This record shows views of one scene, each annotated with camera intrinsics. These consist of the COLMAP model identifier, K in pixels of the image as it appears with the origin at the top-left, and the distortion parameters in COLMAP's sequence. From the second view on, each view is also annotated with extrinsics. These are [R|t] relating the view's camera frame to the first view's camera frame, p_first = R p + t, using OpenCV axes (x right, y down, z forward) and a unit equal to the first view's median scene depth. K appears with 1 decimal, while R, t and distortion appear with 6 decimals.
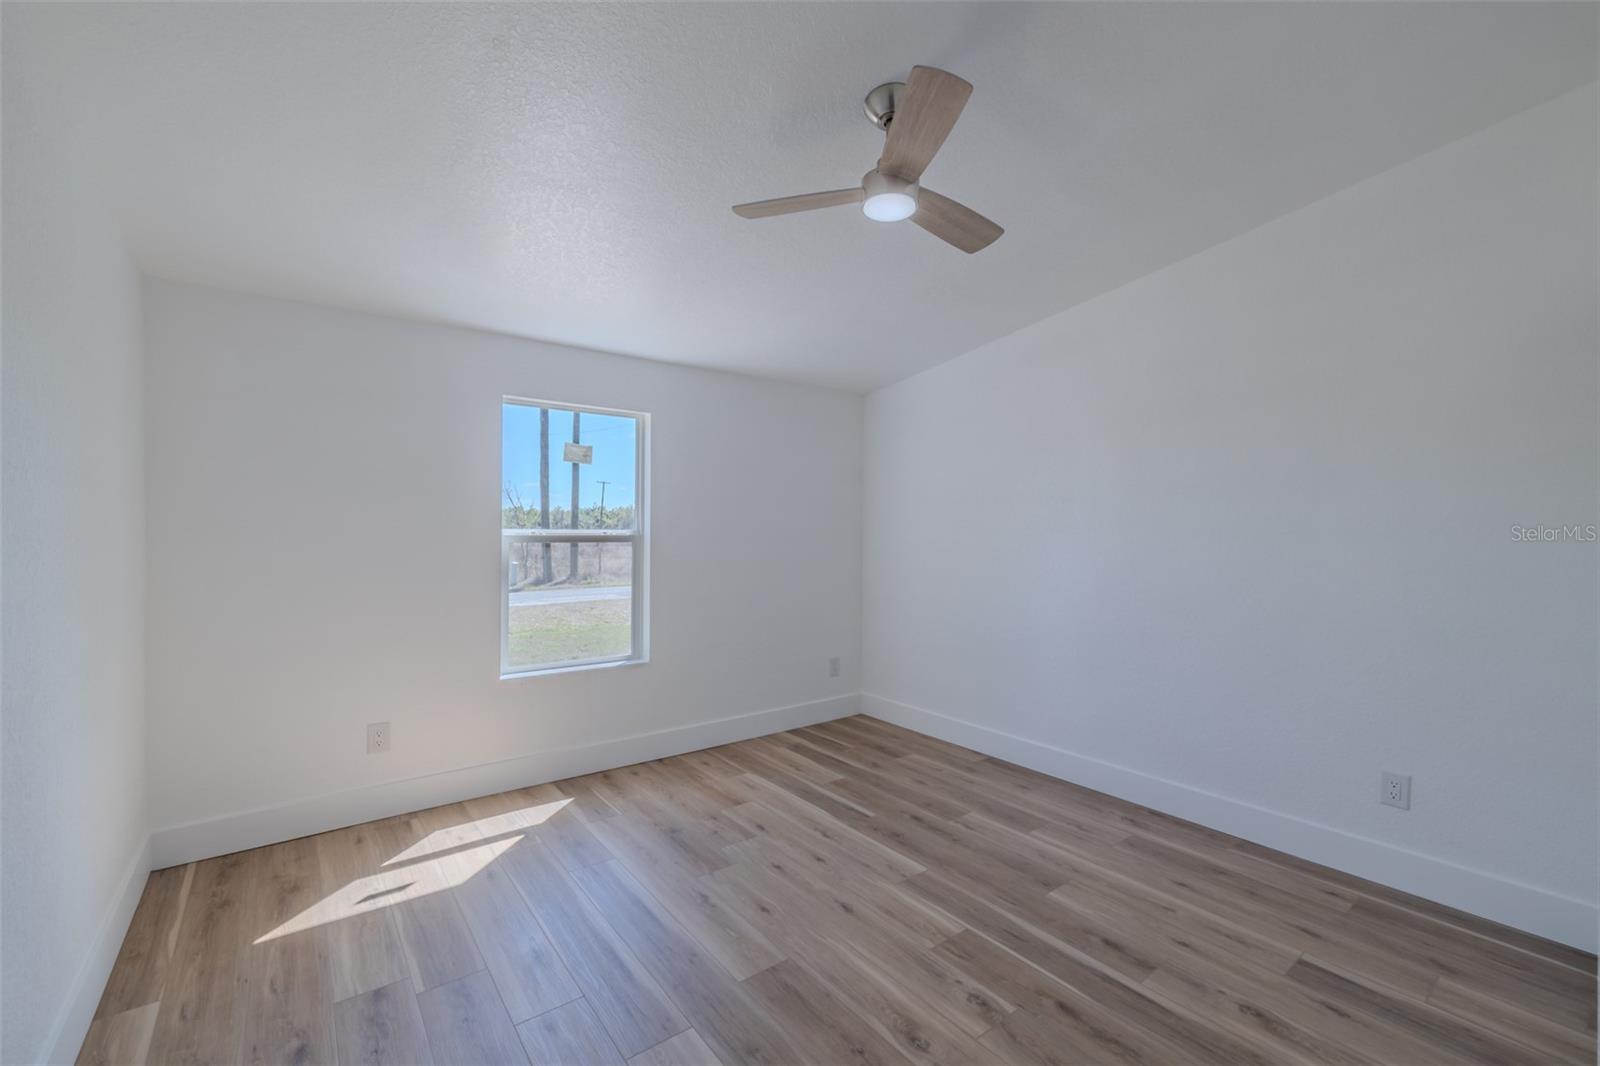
lens RADIAL K [[676.9, 0, 807.8], [0, 676.9, 534.6], [0, 0, 1]] dist [0.002367, -0.001045]
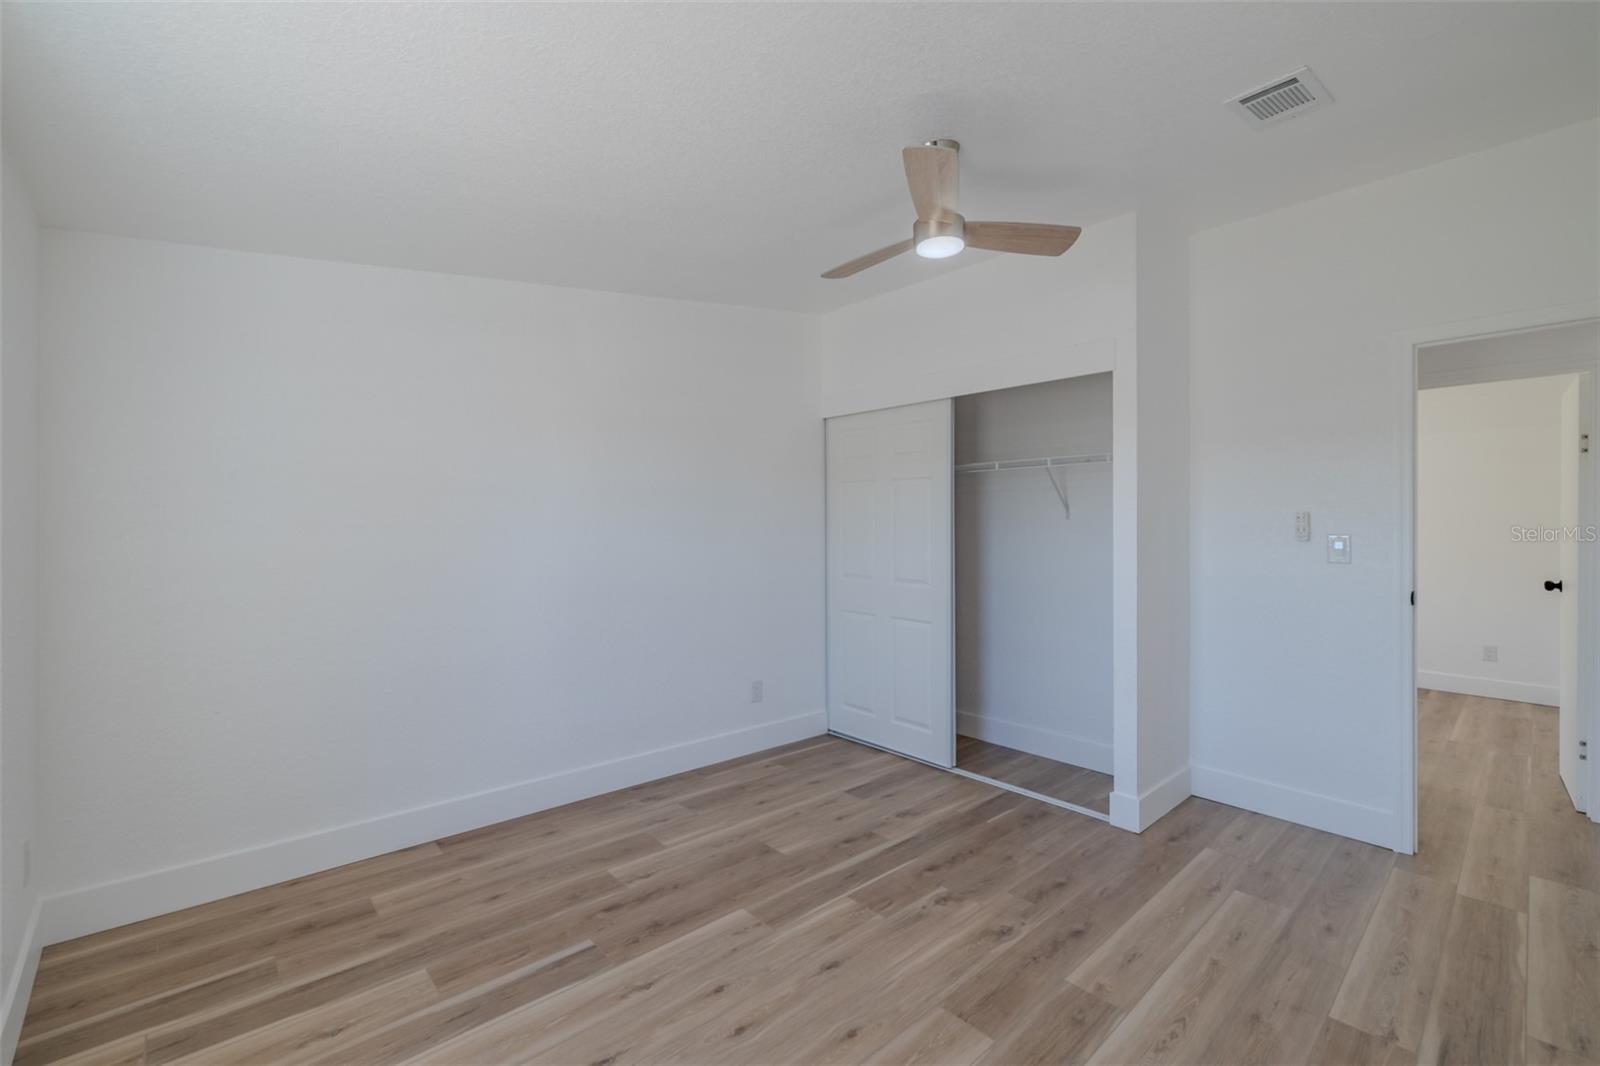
lens RADIAL K [[676.9, 0, 806.8], [0, 676.9, 529.0], [0, 0, 1]] dist [0.002367, -0.001045]
pose [[-0.090189, -0.002279, 0.995922, -0.727843], [-0.000630, 0.999997, 0.002232, -0.011251], [-0.995924, -0.000426, -0.090190, 1.002199]]
